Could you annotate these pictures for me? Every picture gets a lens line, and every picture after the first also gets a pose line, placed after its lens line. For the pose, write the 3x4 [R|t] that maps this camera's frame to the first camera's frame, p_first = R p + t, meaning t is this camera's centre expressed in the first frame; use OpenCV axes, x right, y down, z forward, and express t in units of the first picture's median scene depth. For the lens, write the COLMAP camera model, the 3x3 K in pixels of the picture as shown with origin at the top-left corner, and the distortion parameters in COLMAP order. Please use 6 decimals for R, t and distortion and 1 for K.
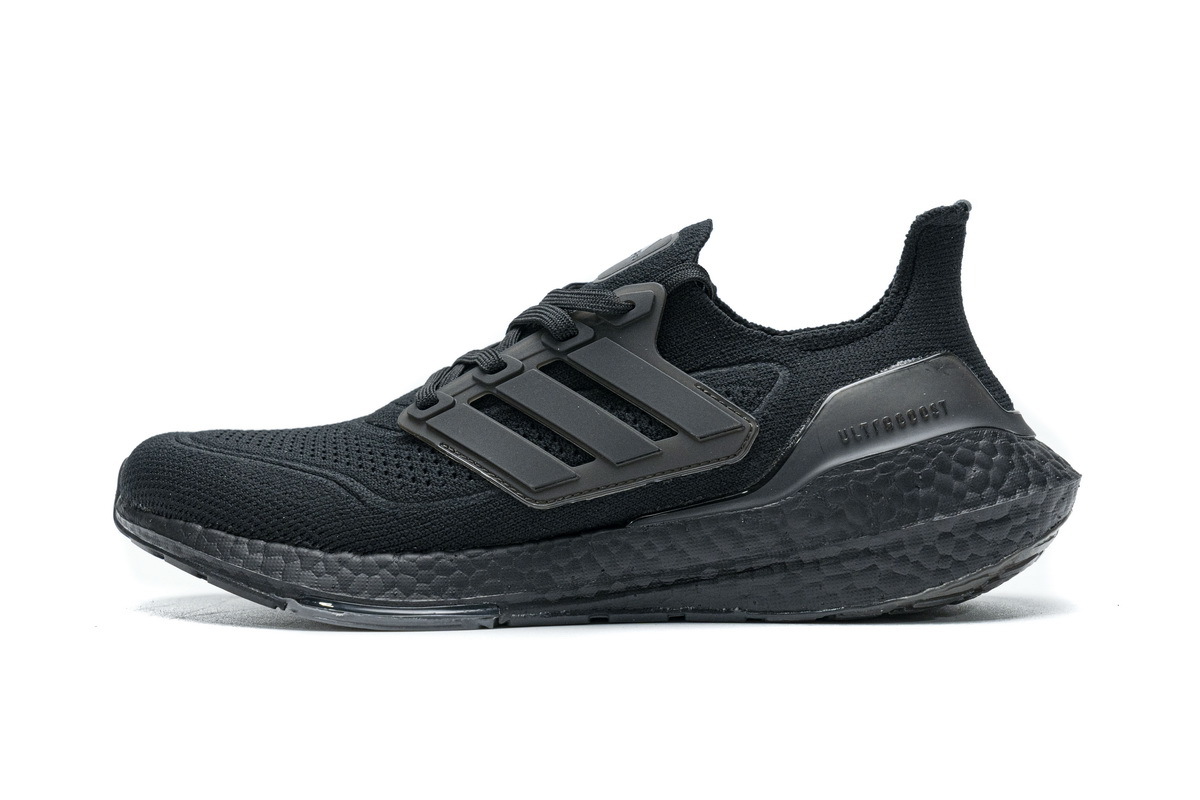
lens RADIAL K [[2343.5, 0, 593.1], [0, 2343.5, 392.3], [0, 0, 1]] dist [0.020100, 0.000000]
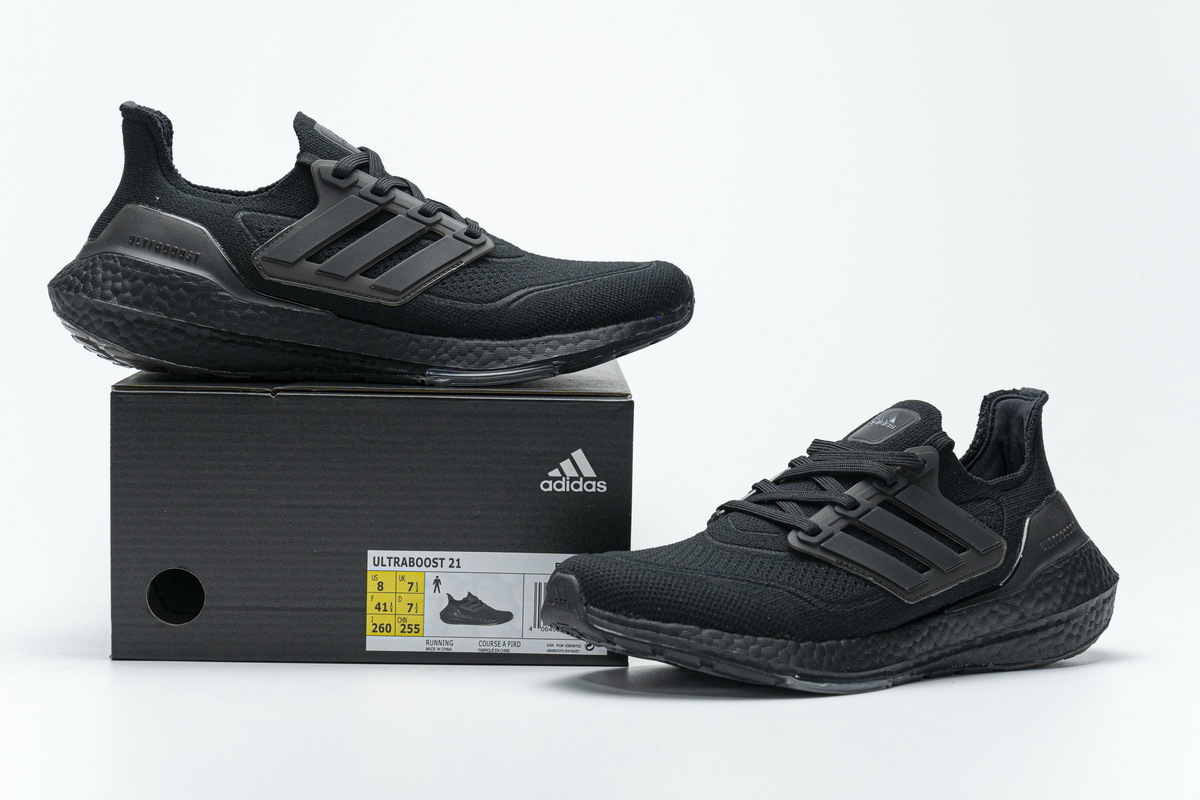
lens RADIAL K [[2343.5, 0, 594.4], [0, 2343.5, 393.0], [0, 0, 1]] dist [0.020100, 0.000000]
pose [[0.776319, 0.009397, 0.630270, -1.091770], [-0.005563, 0.999952, -0.008057, -0.068575], [-0.630316, 0.002748, 0.776334, -0.014777]]
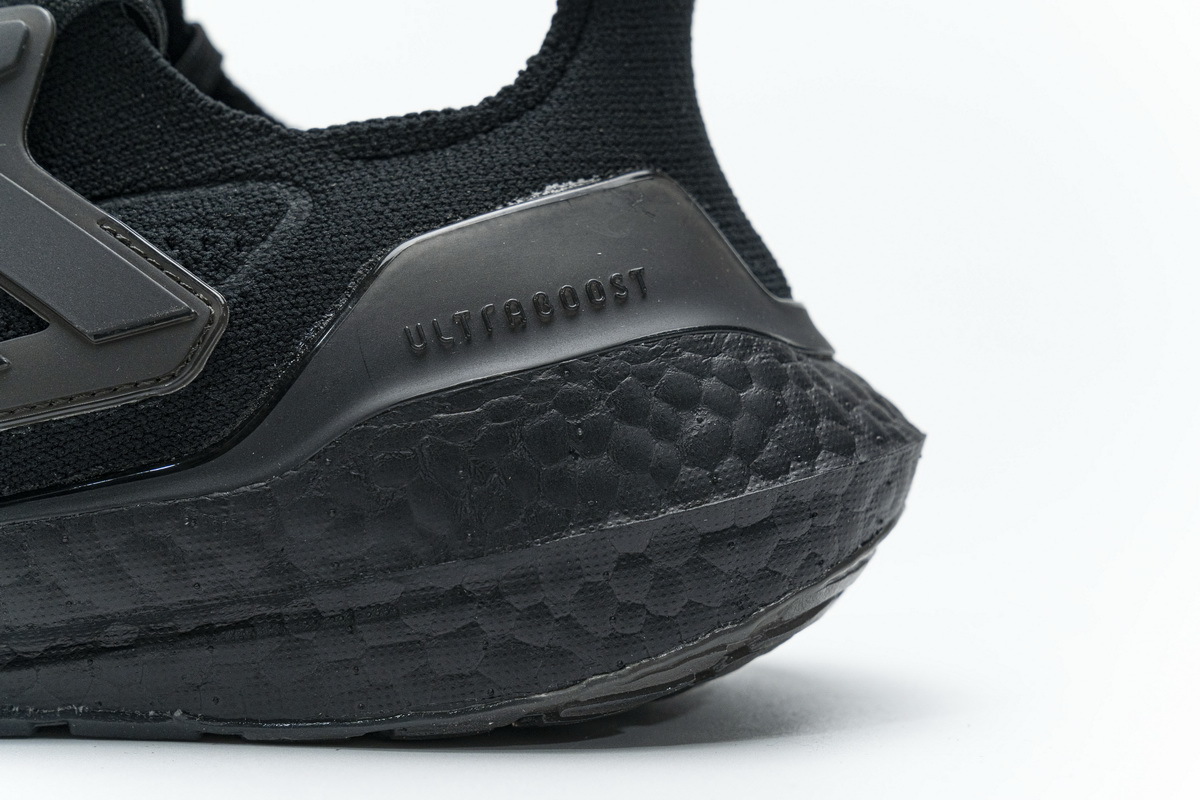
lens RADIAL K [[2057.1, 0, 594.0], [0, 2057.1, 405.0], [0, 0, 1]] dist [-0.035224, 0.000000]
pose [[0.997878, 0.018279, 0.062486, 0.115930], [-0.019592, 0.999598, 0.020471, 0.022497], [-0.062086, -0.021652, 0.997836, 0.595455]]
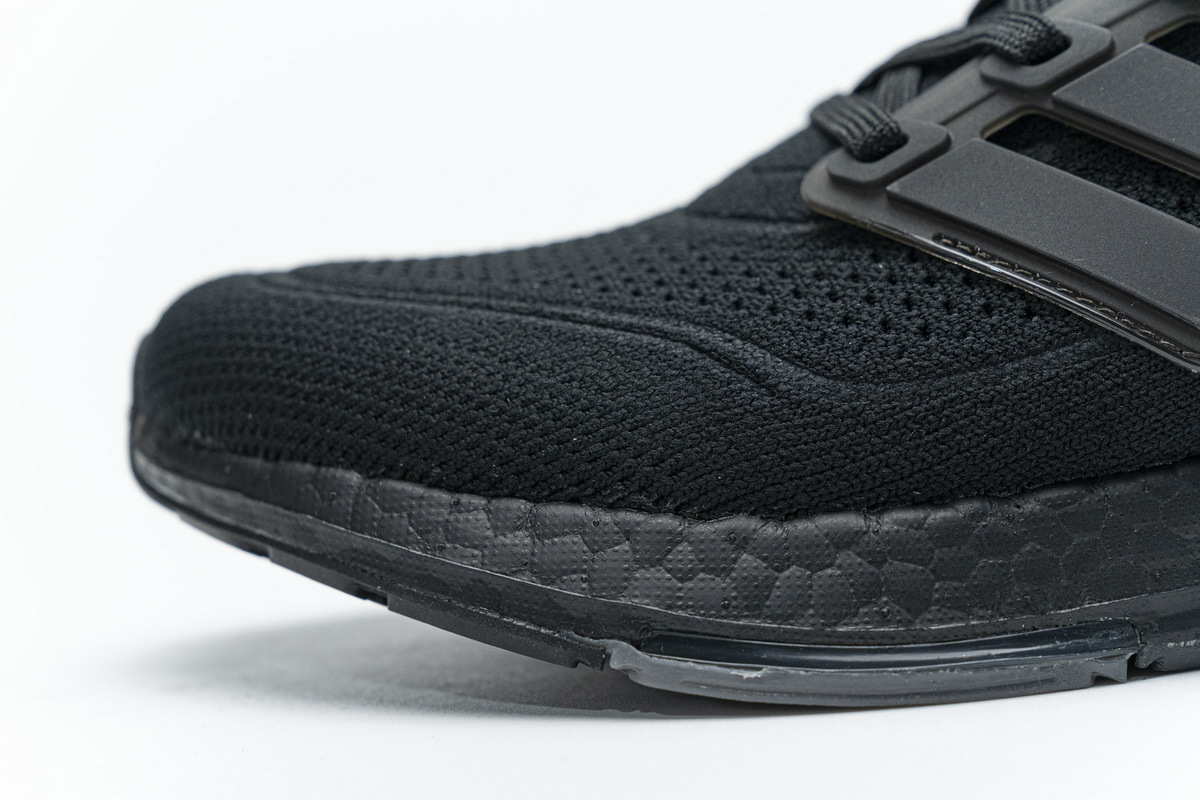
lens RADIAL K [[2343.5, 0, 598.3], [0, 2343.5, 403.7], [0, 0, 1]] dist [0.020100, 0.000000]
pose [[0.996756, -0.062796, 0.050342, -0.148083], [0.060869, 0.997386, 0.038938, 0.031866], [-0.052656, -0.035747, 0.997973, 0.598103]]
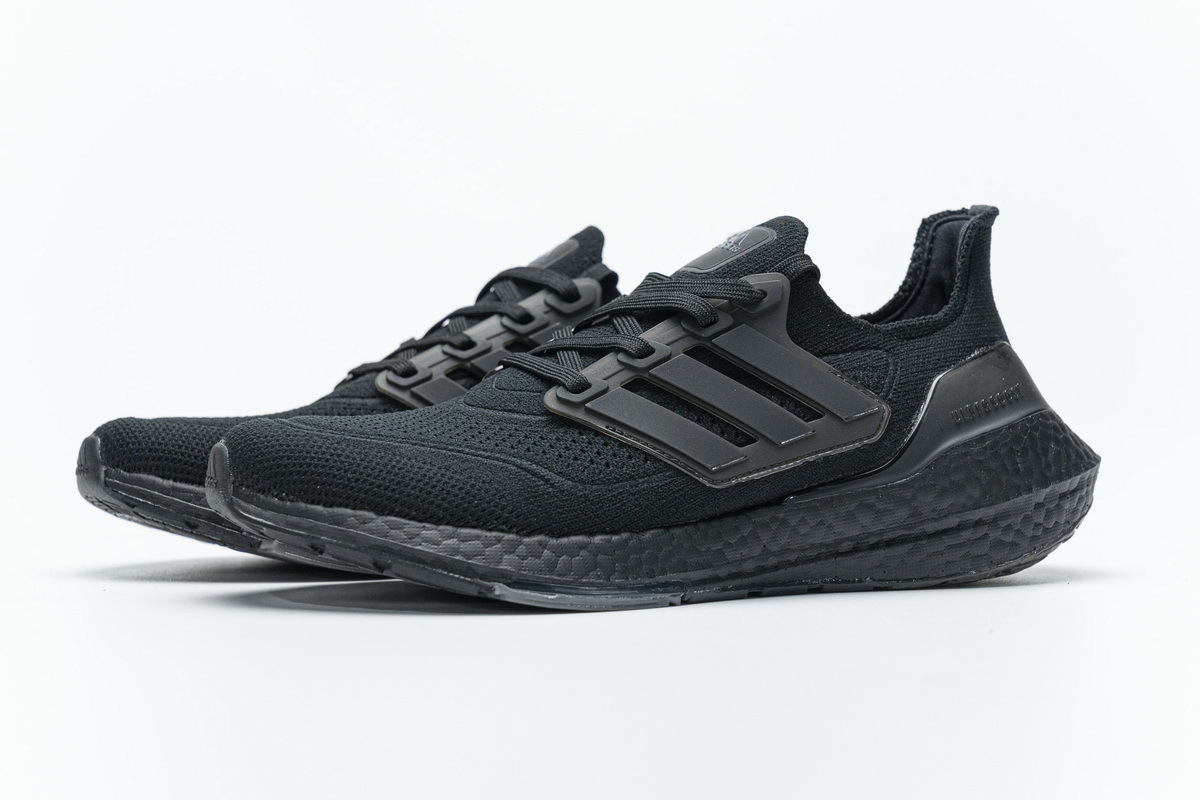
lens RADIAL K [[2343.5, 0, 601.5], [0, 2343.5, 404.5], [0, 0, 1]] dist [0.020100, 0.000000]
pose [[0.895799, -0.001486, 0.444457, -0.523793], [0.002787, 0.999994, -0.002275, 0.014819], [-0.444450, 0.003277, 0.895798, 0.092904]]
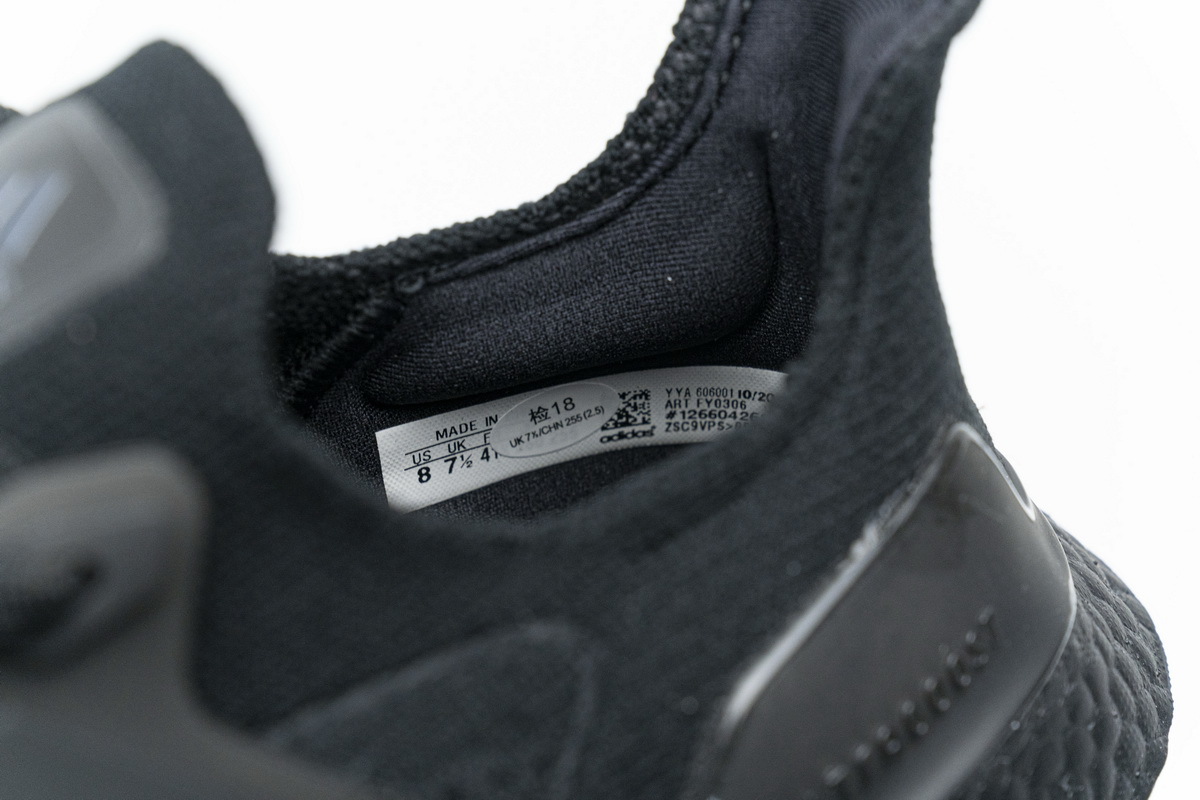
lens RADIAL K [[2343.5, 0, 600.8], [0, 2343.5, 400.7], [0, 0, 1]] dist [0.020100, 0.000000]
pose [[0.821659, -0.209706, 0.530000, -0.069383], [-0.091689, 0.869118, 0.486031, -0.184583], [-0.562557, -0.447947, 0.694891, 0.814089]]
